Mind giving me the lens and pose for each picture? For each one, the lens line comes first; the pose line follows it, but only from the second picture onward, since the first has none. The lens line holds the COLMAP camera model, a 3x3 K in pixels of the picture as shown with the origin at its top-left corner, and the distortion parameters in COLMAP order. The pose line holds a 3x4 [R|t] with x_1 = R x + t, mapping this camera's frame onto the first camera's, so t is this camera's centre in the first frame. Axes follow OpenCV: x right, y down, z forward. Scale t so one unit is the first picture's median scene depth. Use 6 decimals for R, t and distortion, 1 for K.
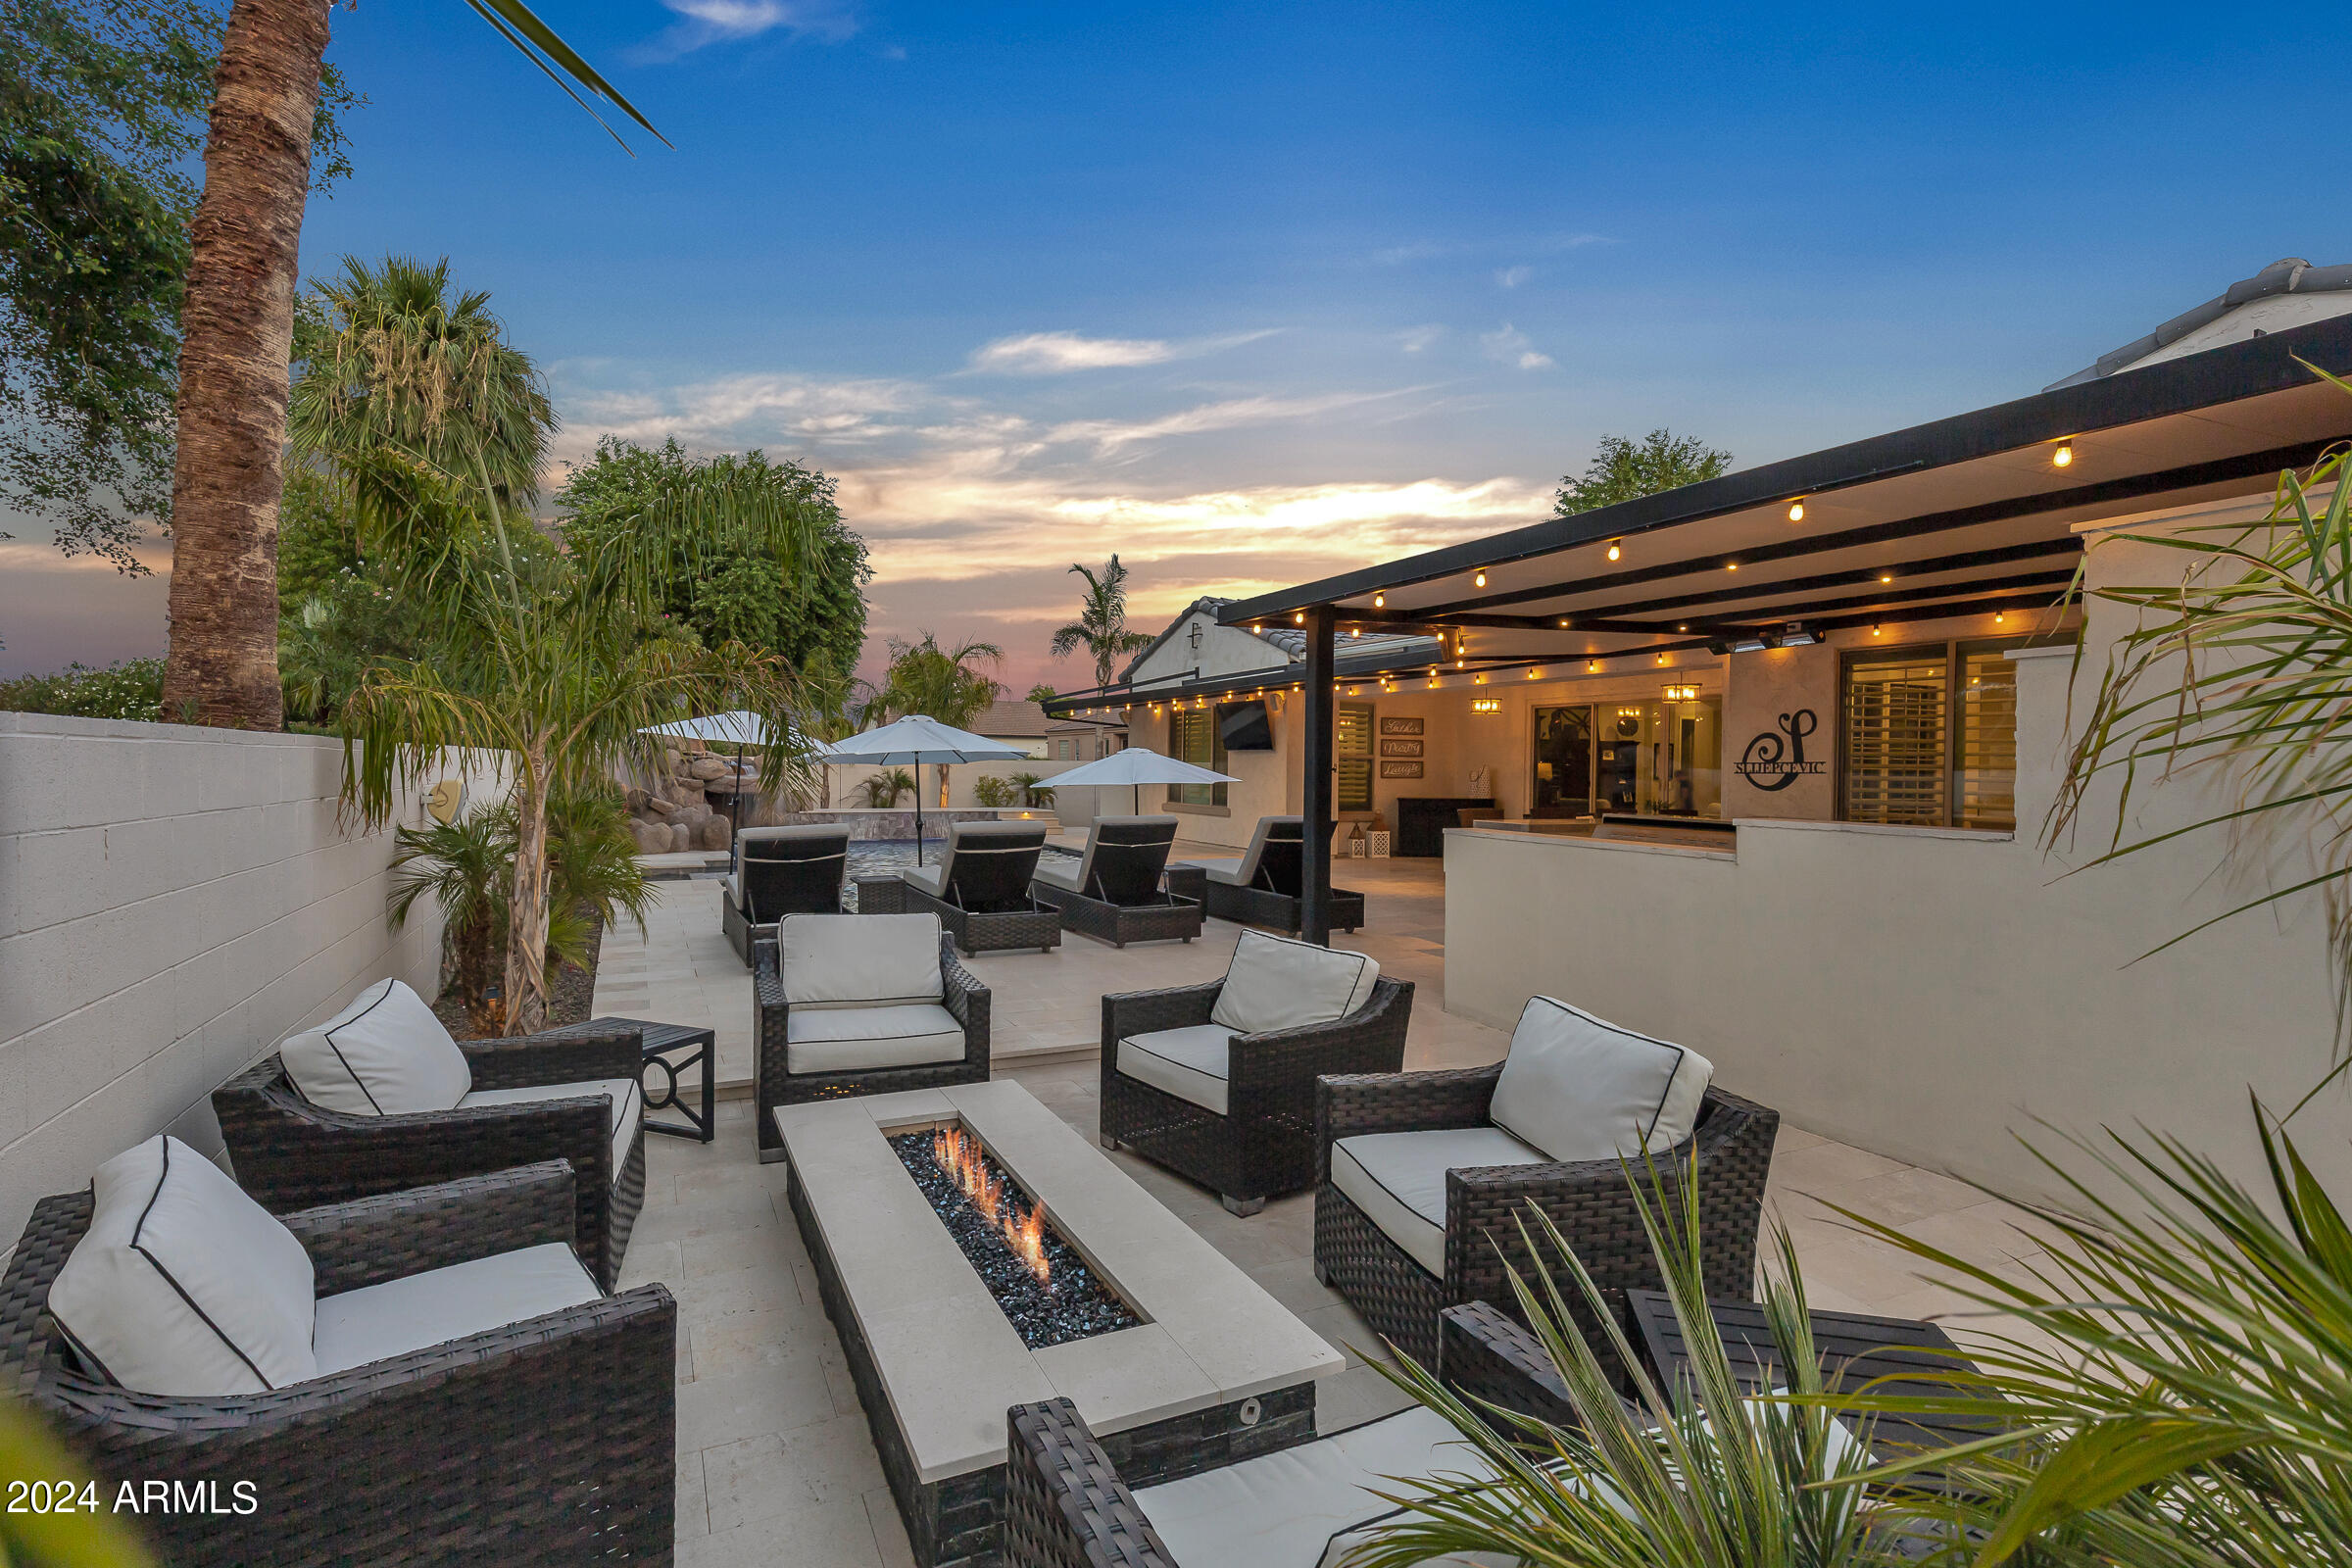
lens RADIAL K [[1115.8, 0, 1162.8], [0, 1115.8, 772.0], [0, 0, 1]] dist [-0.002636, -0.000154]
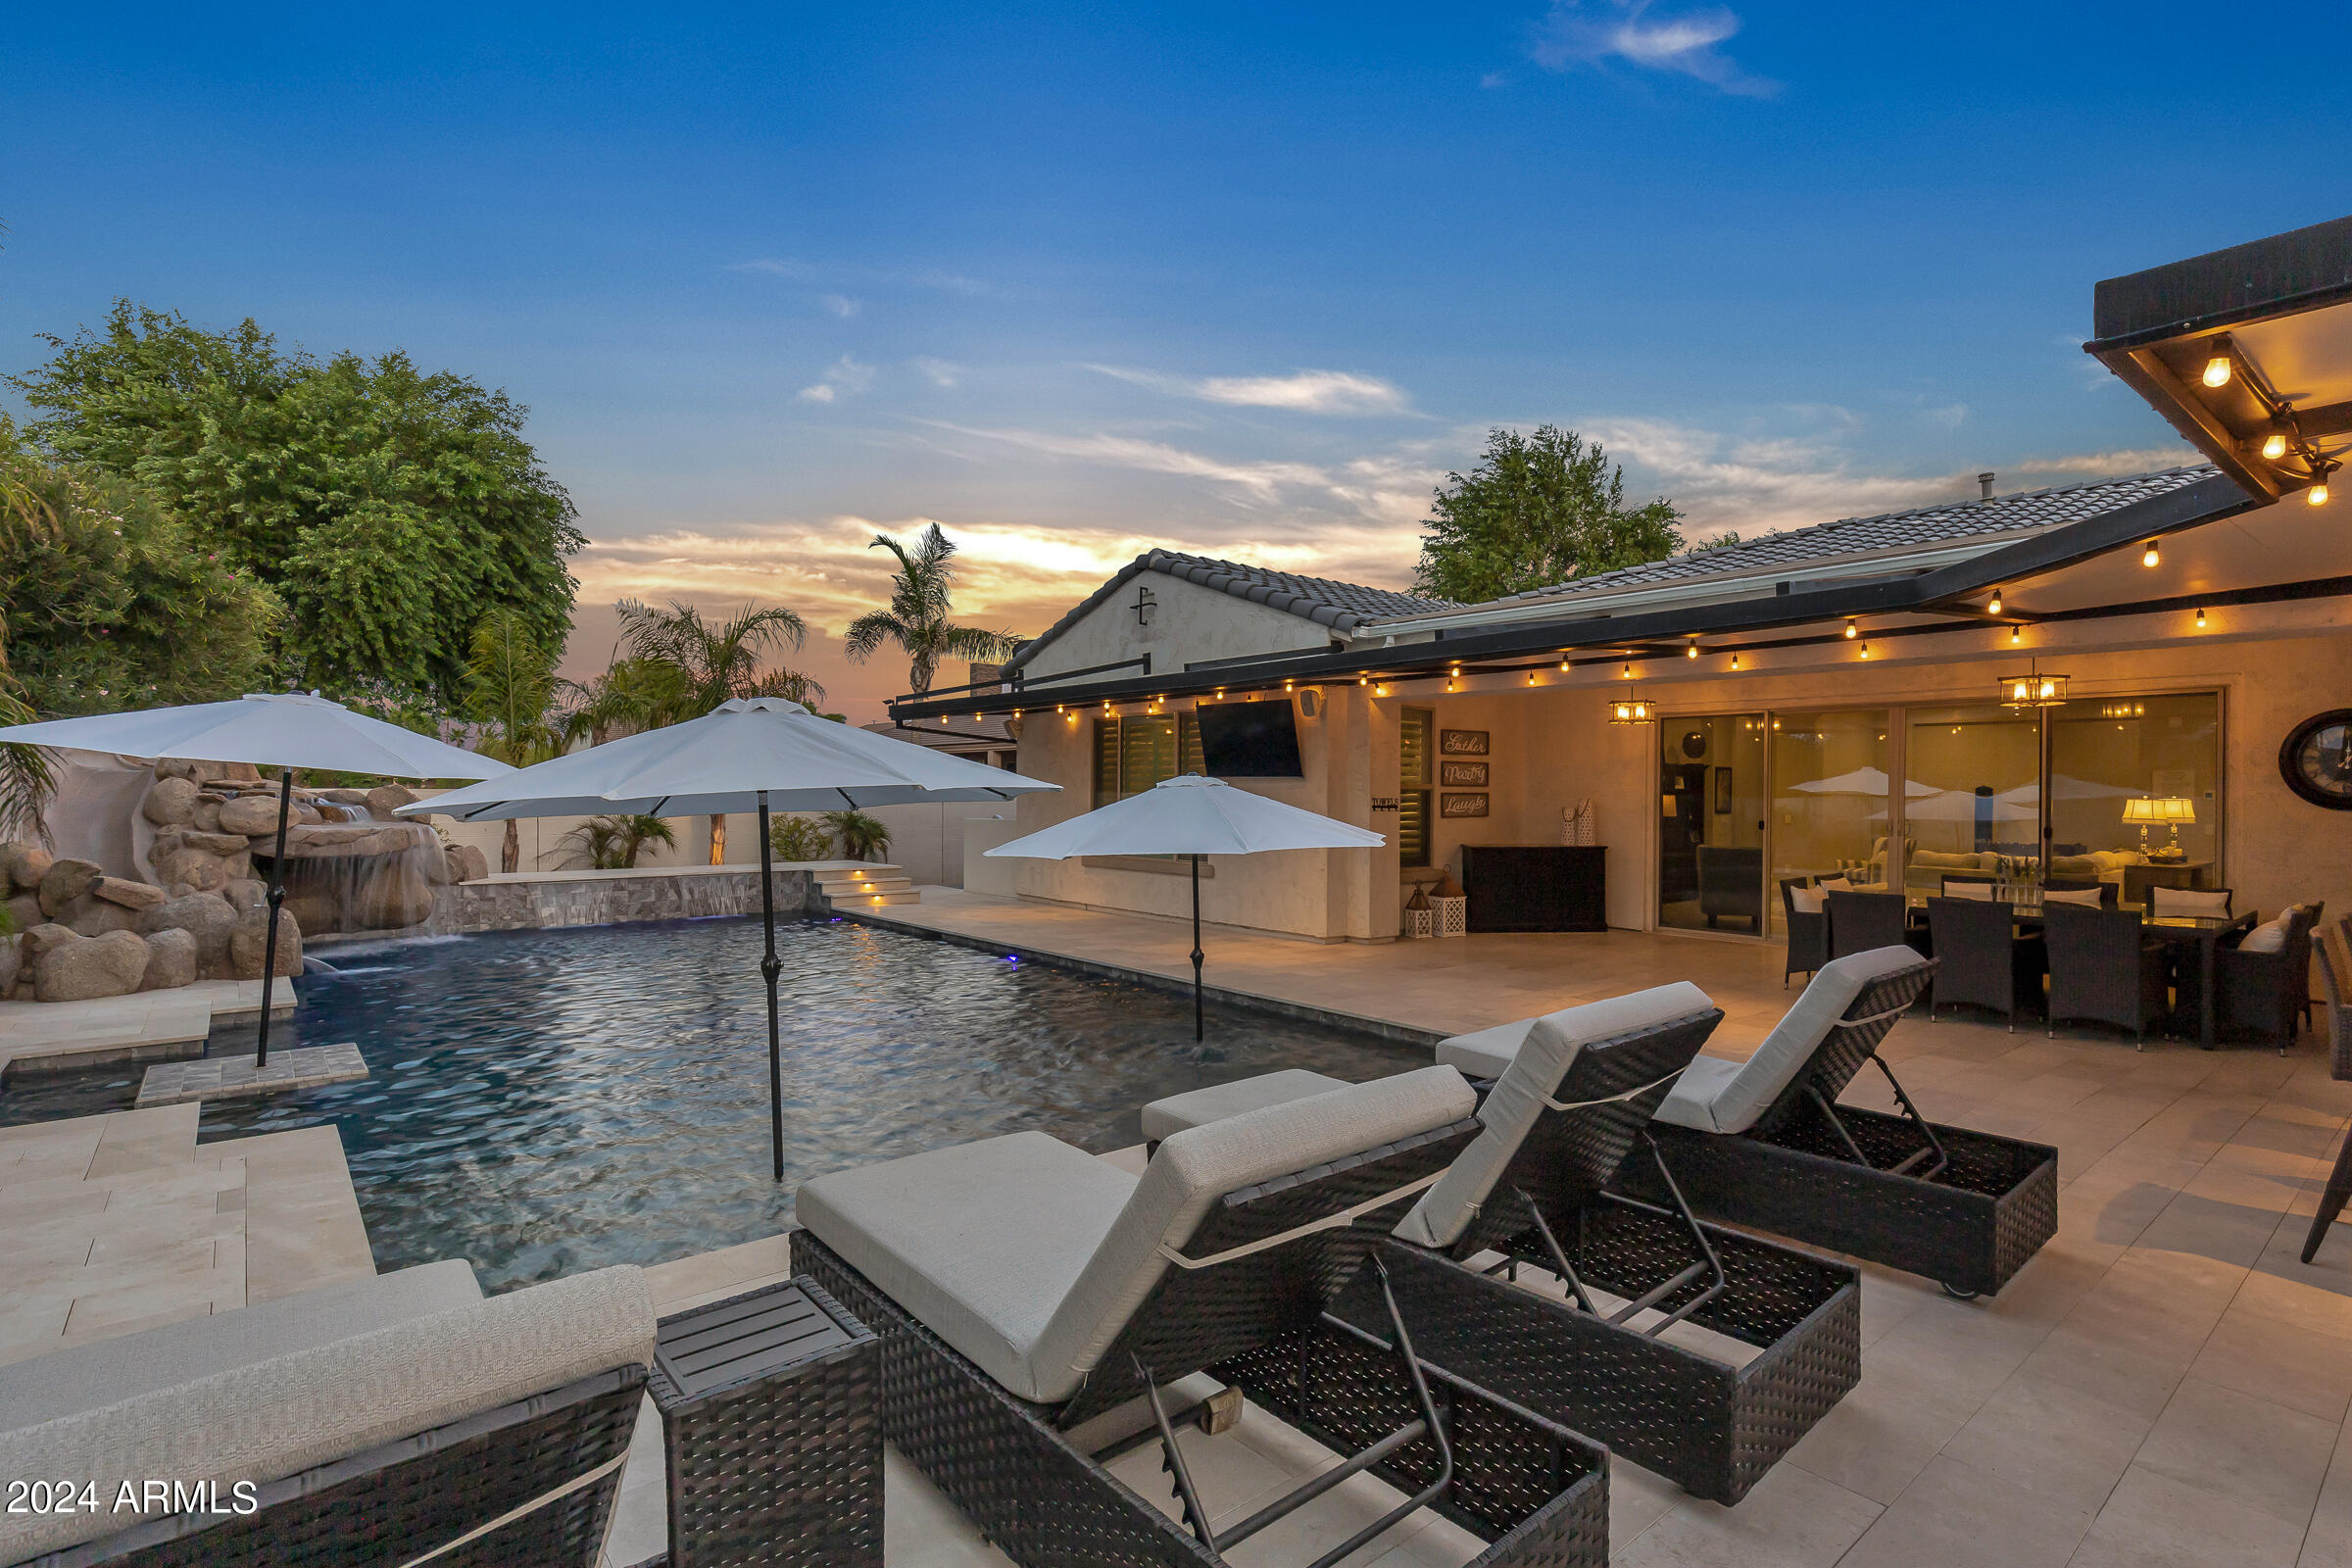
lens RADIAL K [[1115.8, 0, 1259.5], [0, 1115.8, 798.1], [0, 0, 1]] dist [-0.002636, -0.000154]
pose [[0.957010, -0.007650, 0.289954, -0.095587], [0.006771, 0.999969, 0.004034, -0.008954], [-0.289976, -0.001898, 0.957032, 0.327015]]
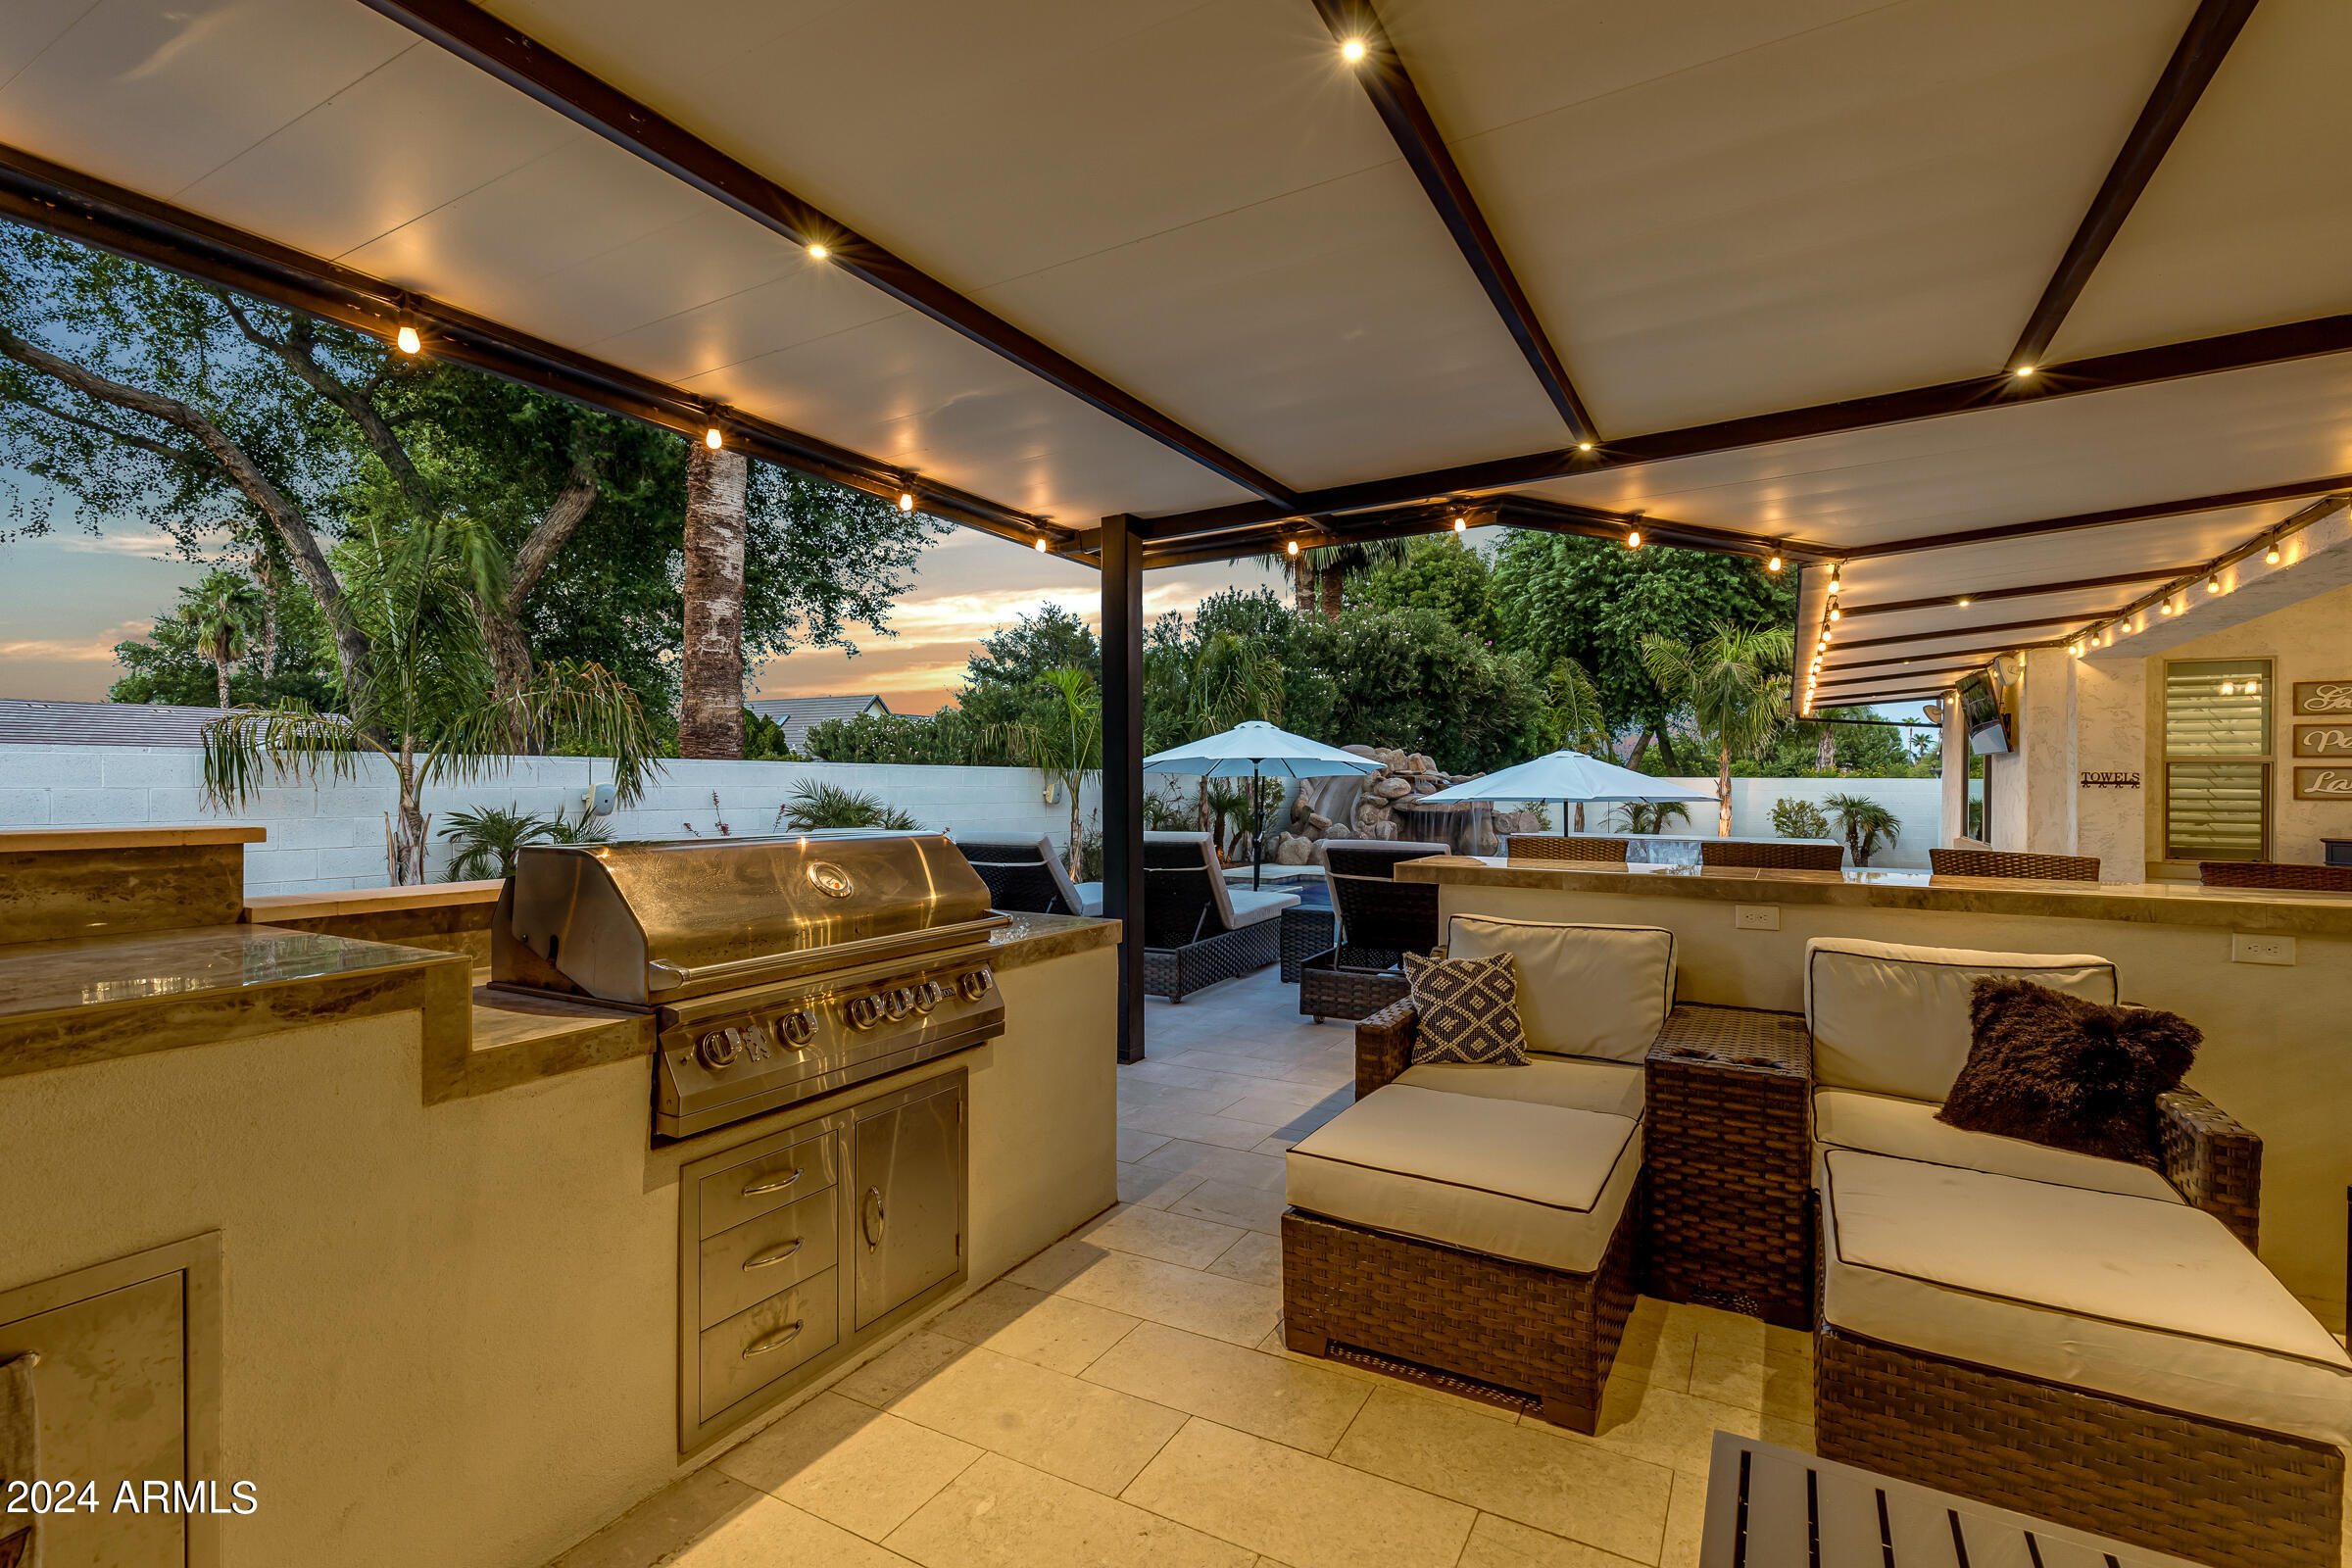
lens RADIAL K [[1062.8, 0, 1172.4], [0, 1062.8, 787.2], [0, 0, 1]] dist [0.002575, 0.000145]
pose [[0.575036, -0.002672, -0.818124, 0.260686], [-0.006696, 0.999946, -0.007973, 0.005934], [0.818101, 0.010063, 0.574987, 0.257127]]
